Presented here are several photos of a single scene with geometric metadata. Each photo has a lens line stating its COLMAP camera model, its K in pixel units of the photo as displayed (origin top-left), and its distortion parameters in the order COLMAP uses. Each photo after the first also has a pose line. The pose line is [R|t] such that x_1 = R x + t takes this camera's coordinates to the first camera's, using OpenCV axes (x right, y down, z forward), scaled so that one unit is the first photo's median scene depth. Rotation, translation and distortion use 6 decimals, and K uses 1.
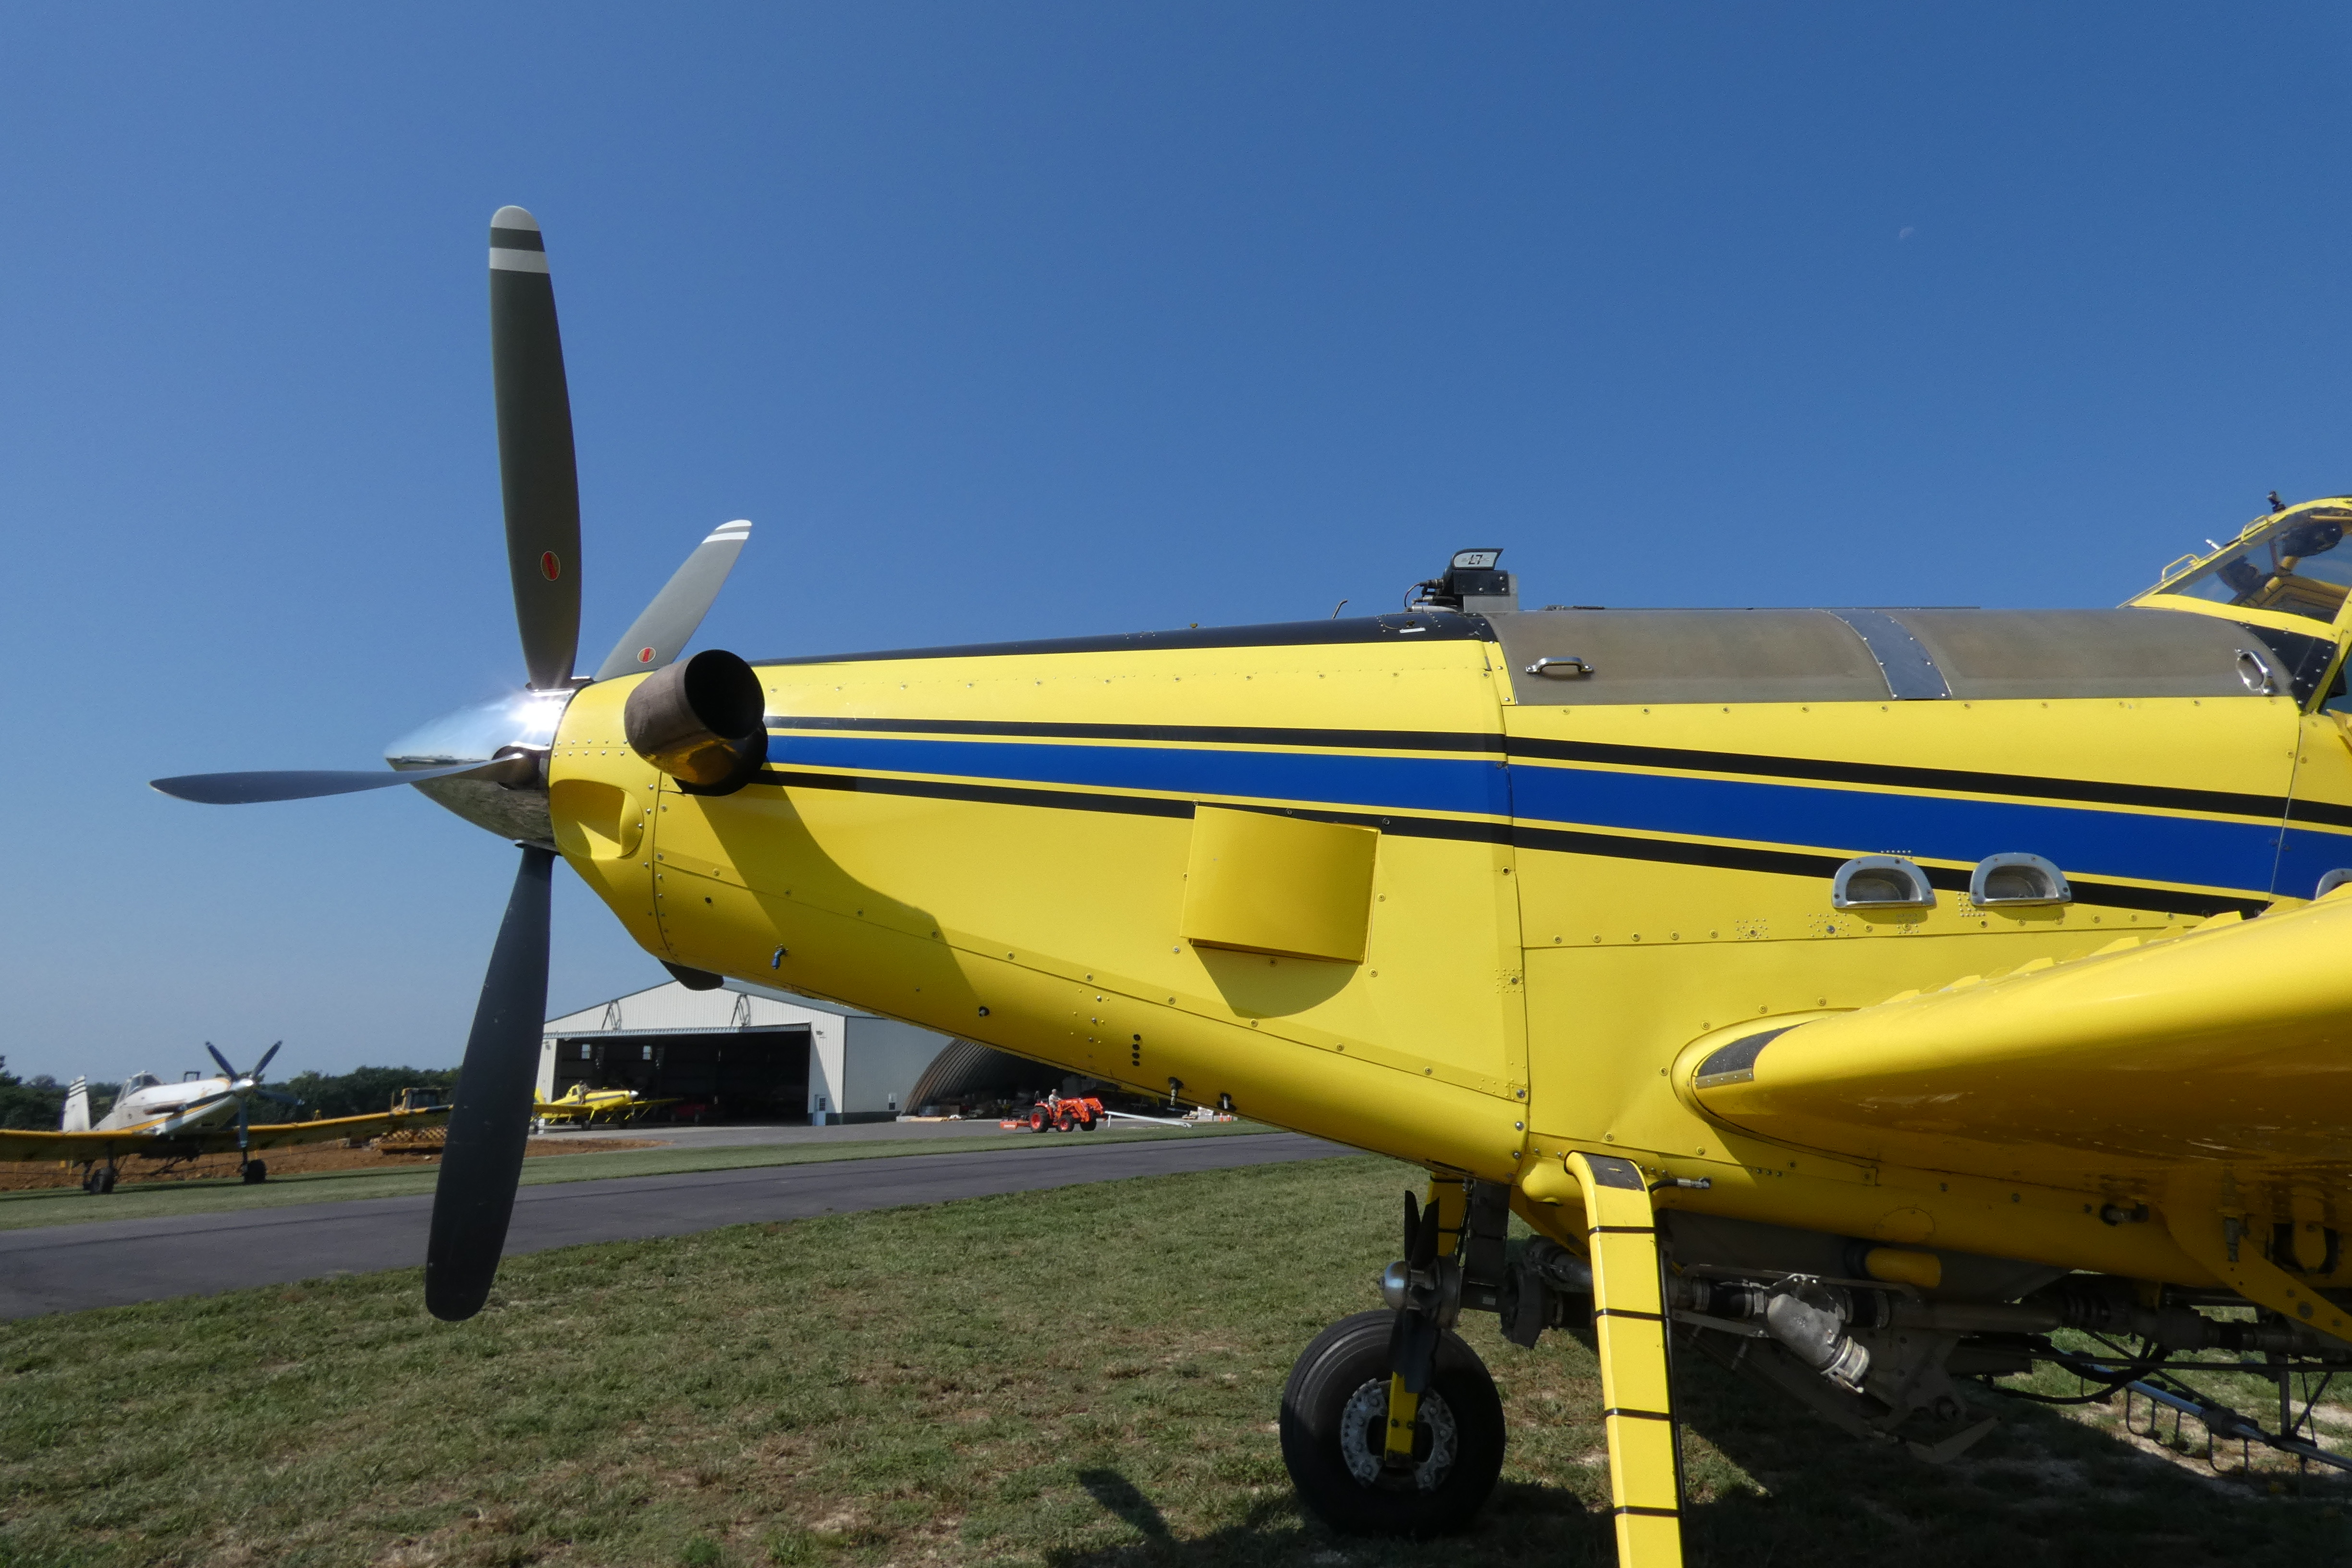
lens RADIAL K [[1428.2, 0, 1178.9], [0, 1428.2, 778.0], [0, 0, 1]] dist [-0.020936, -0.001150]
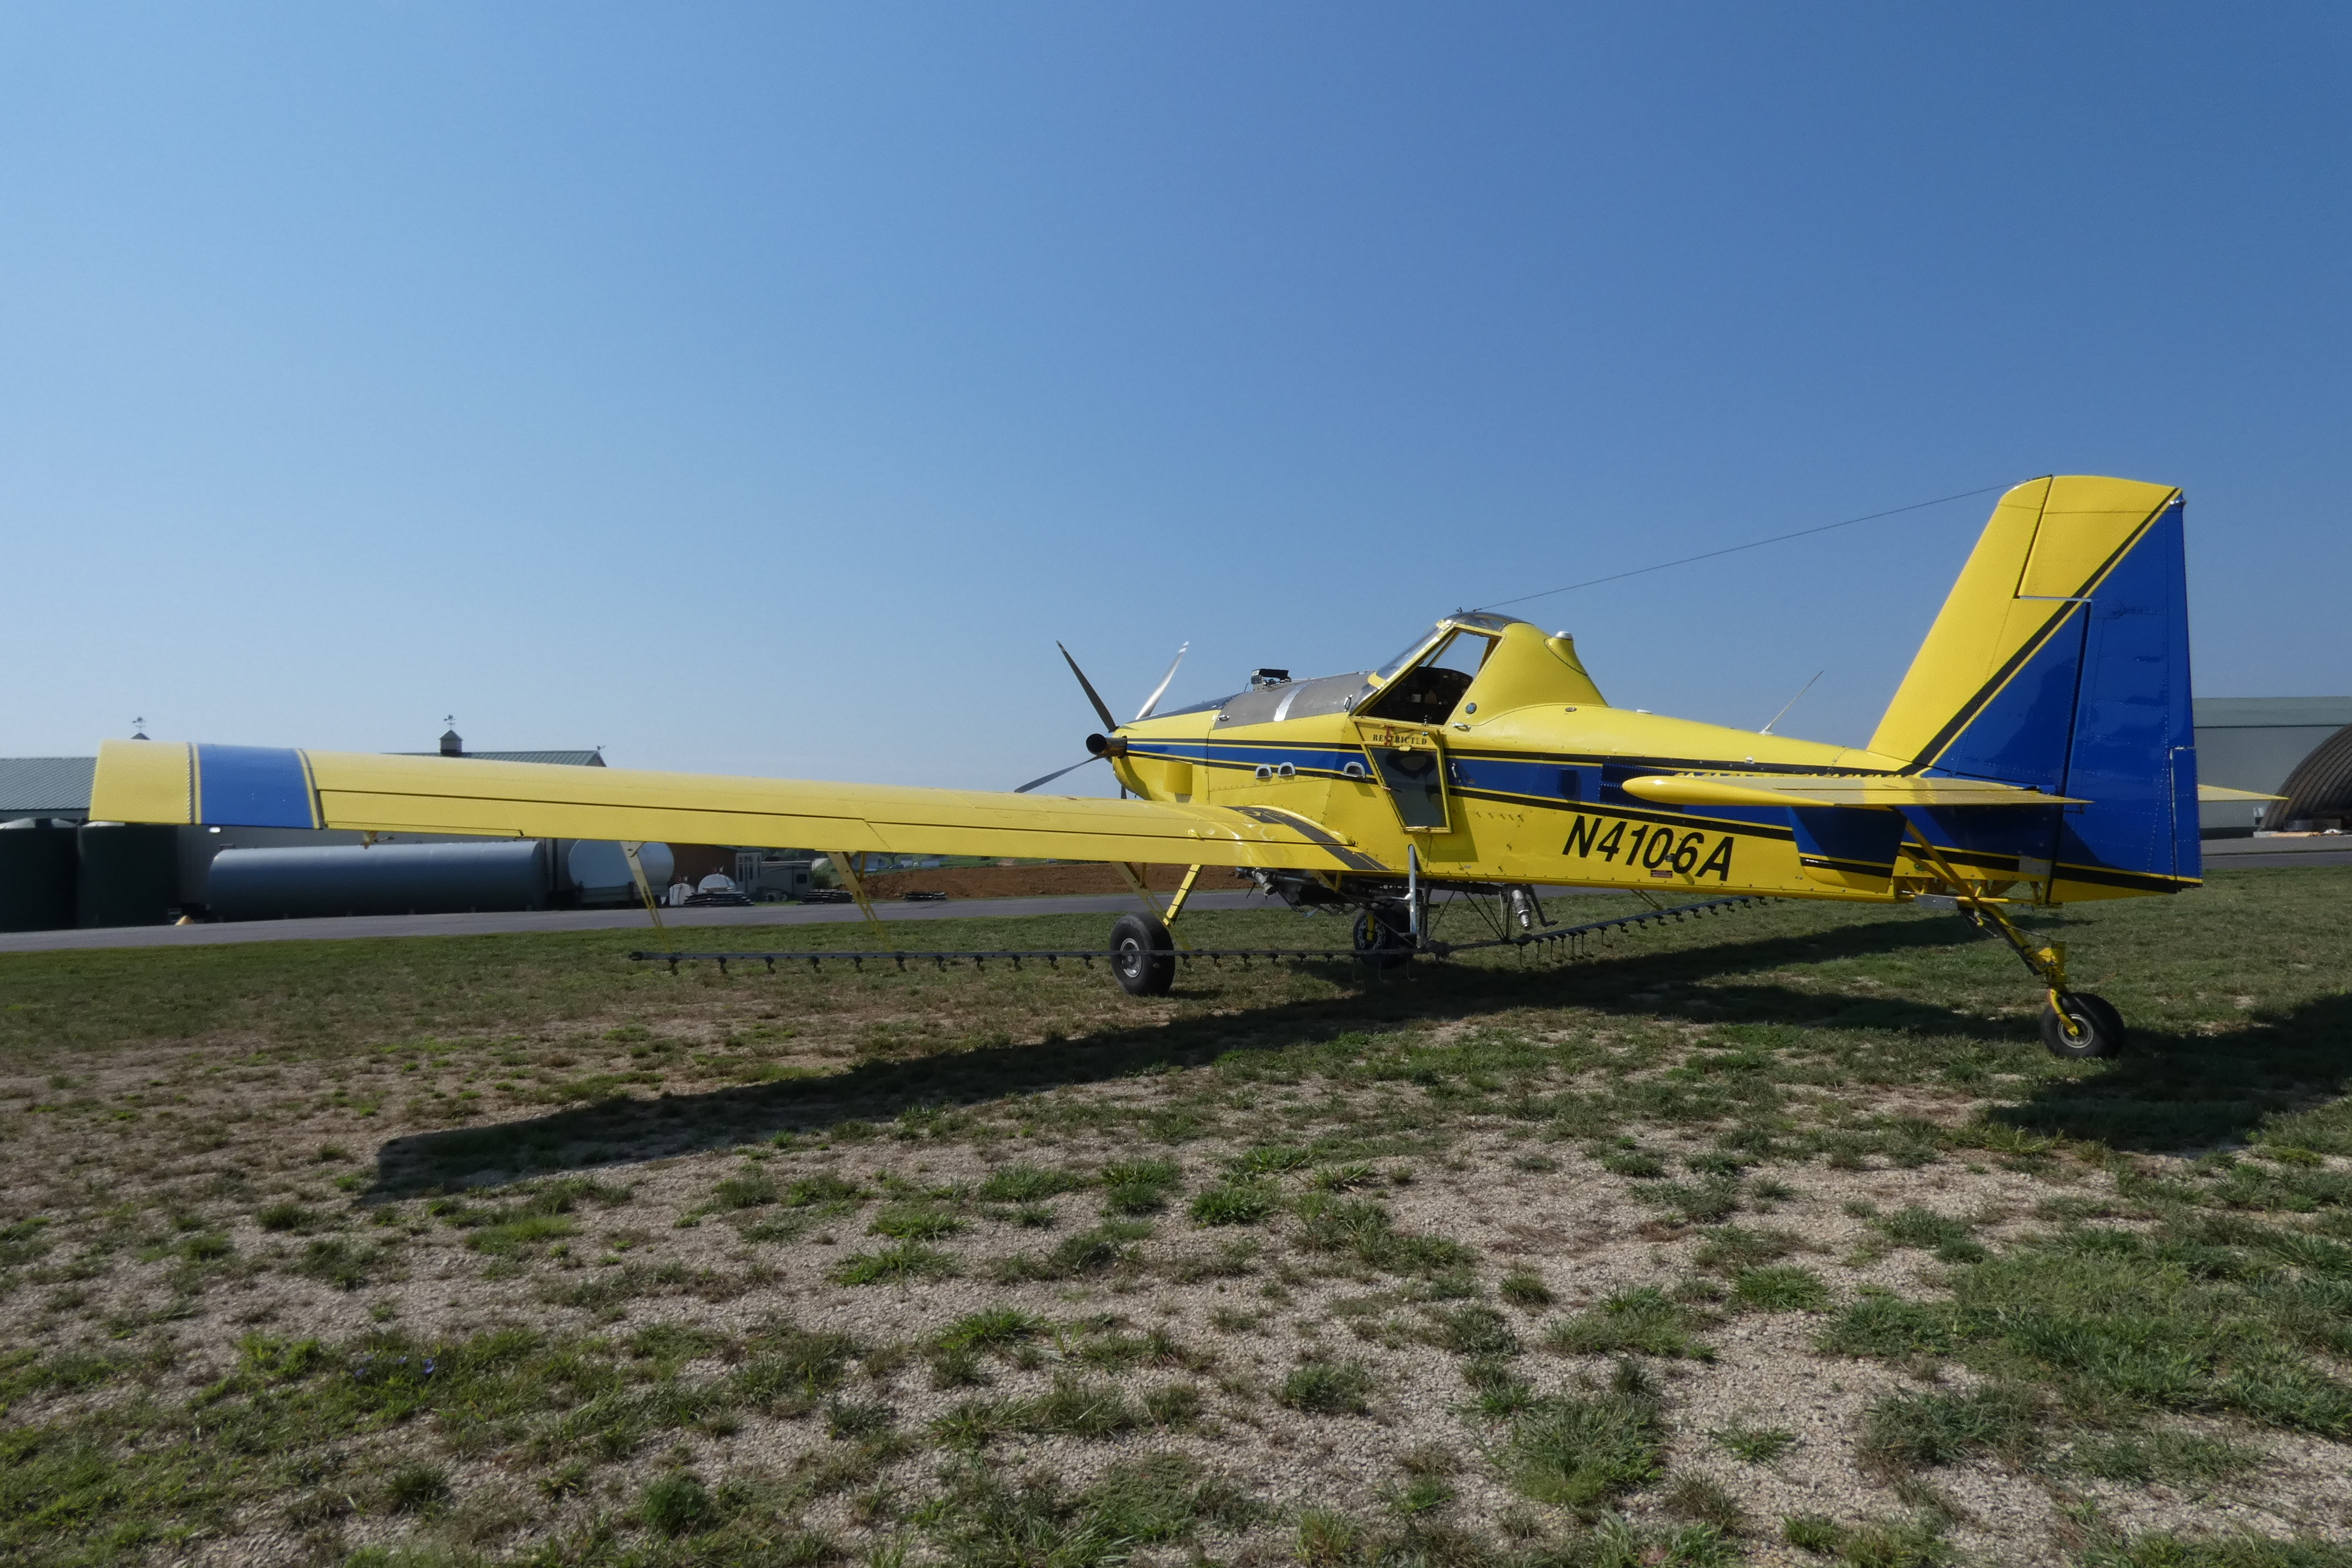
lens RADIAL K [[1434.2, 0, 1167.3], [0, 1434.2, 793.4], [0, 0, 1]] dist [-0.005459, -0.003246]
pose [[0.556655, -0.021390, -0.830468, 2.462563], [0.187498, 0.977109, 0.100511, -0.213948], [0.809308, -0.211661, 0.547923, -0.946606]]
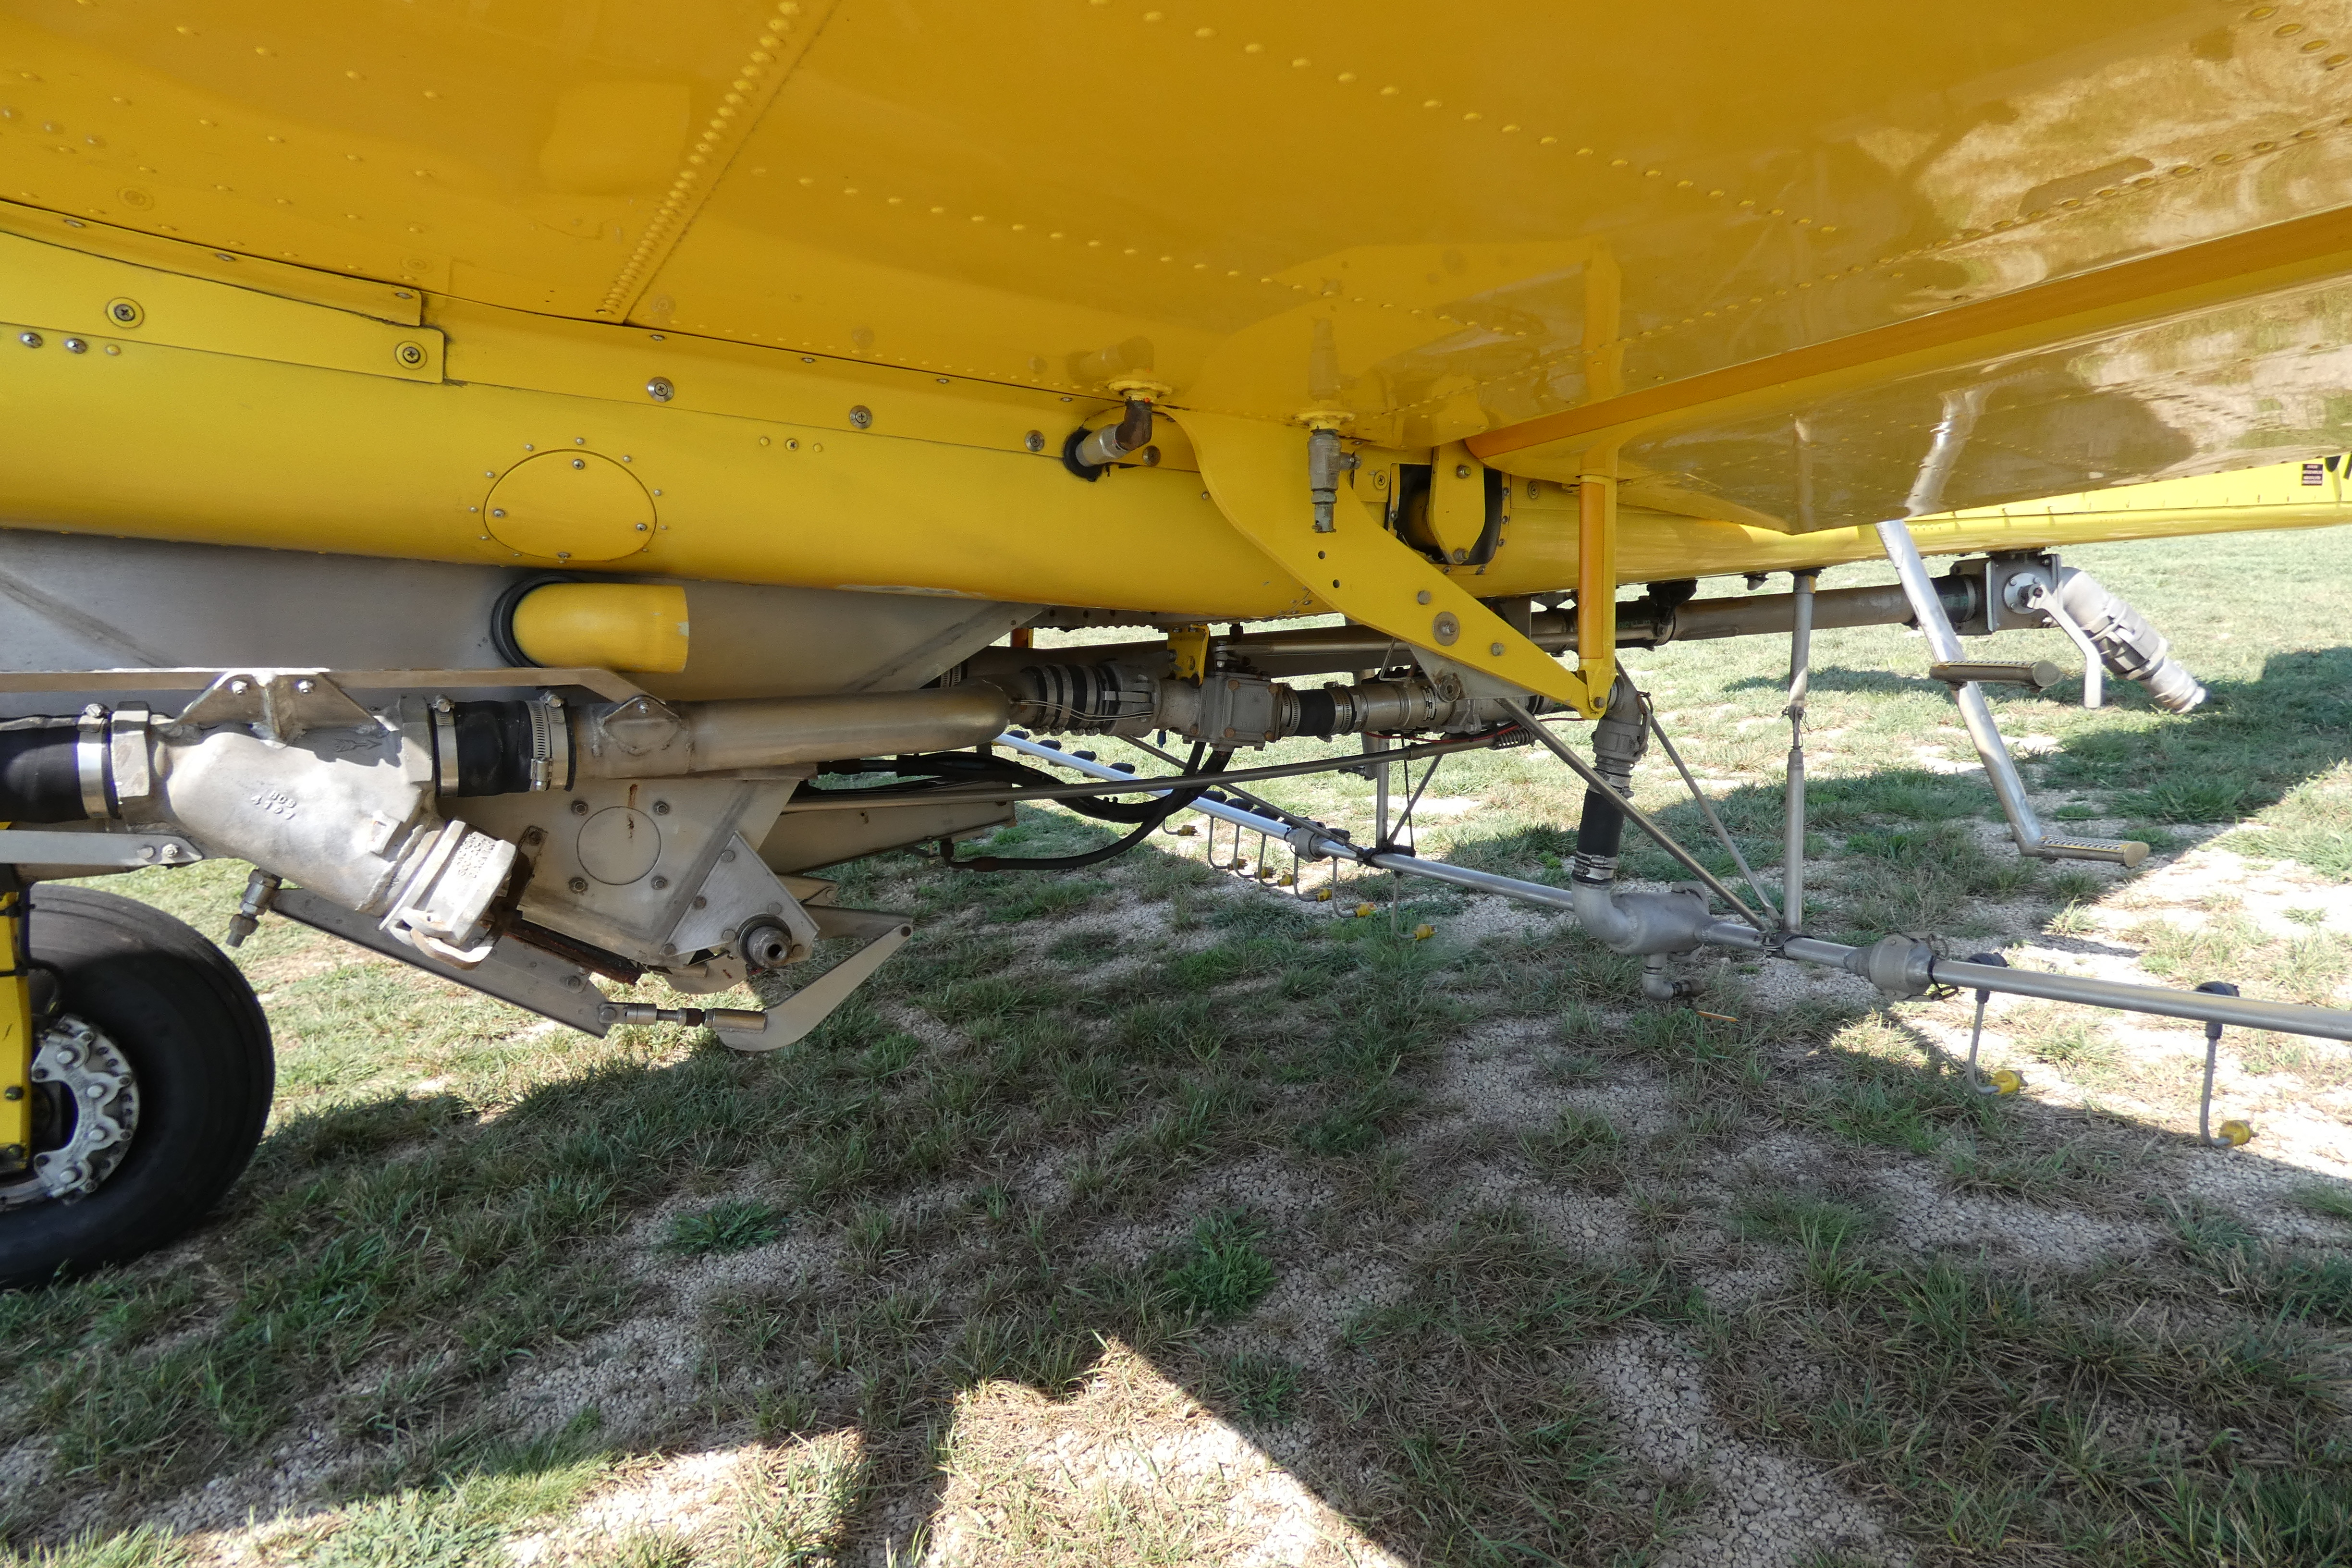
lens RADIAL K [[1315.9, 0, 1165.7], [0, 1315.9, 824.7], [0, 0, 1]] dist [0.140131, -0.000552]
pose [[0.874889, -0.164398, 0.455568, 0.311763], [-0.011598, 0.933247, 0.359048, 0.174312], [-0.484184, -0.319411, 0.814581, 0.407855]]
